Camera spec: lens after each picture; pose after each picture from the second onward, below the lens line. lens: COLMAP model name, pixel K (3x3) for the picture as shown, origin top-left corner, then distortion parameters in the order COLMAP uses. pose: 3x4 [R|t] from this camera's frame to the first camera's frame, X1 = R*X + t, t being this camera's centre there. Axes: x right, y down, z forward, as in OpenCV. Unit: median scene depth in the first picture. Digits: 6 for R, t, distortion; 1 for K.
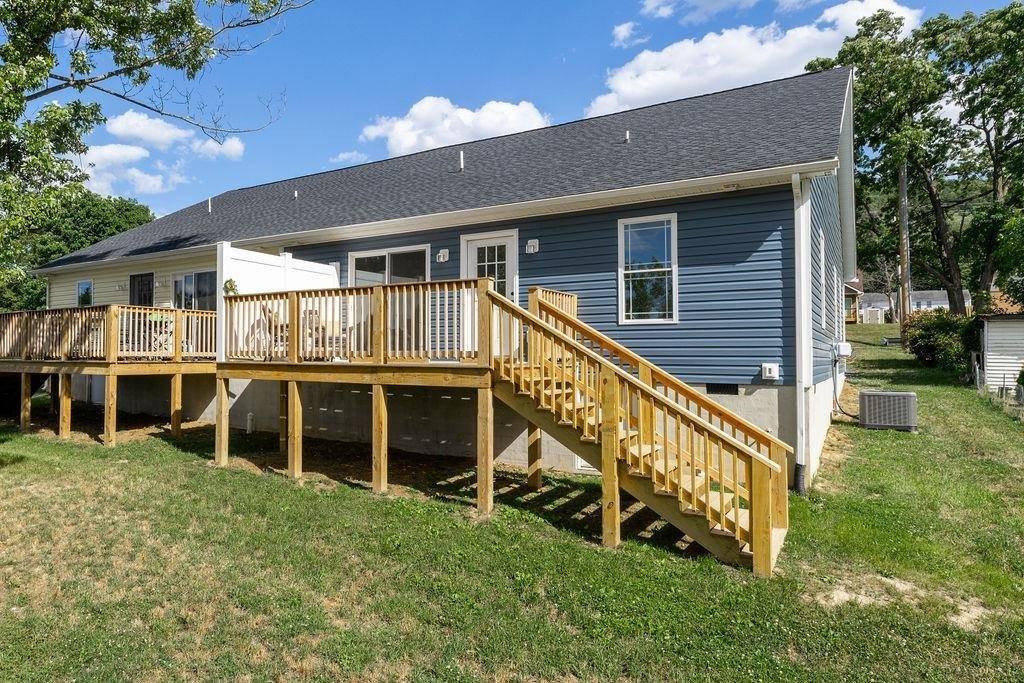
lens RADIAL K [[460.2, 0, 508.7], [0, 460.2, 334.0], [0, 0, 1]] dist [-0.001540, -0.000212]
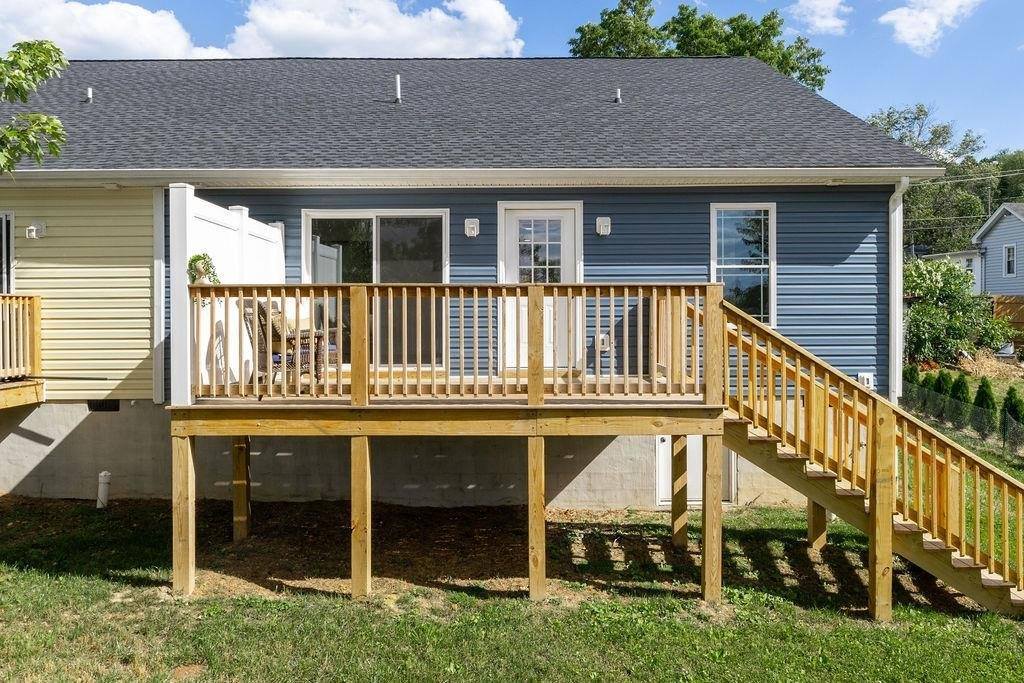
lens RADIAL K [[533.1, 0, 514.3], [0, 533.1, 319.9], [0, 0, 1]] dist [-0.003364, -0.000575]
pose [[0.919308, 0.001338, 0.393536, -0.469697], [-0.012193, 0.999611, 0.025085, -0.056556], [-0.393350, -0.027859, 0.918967, 0.246677]]
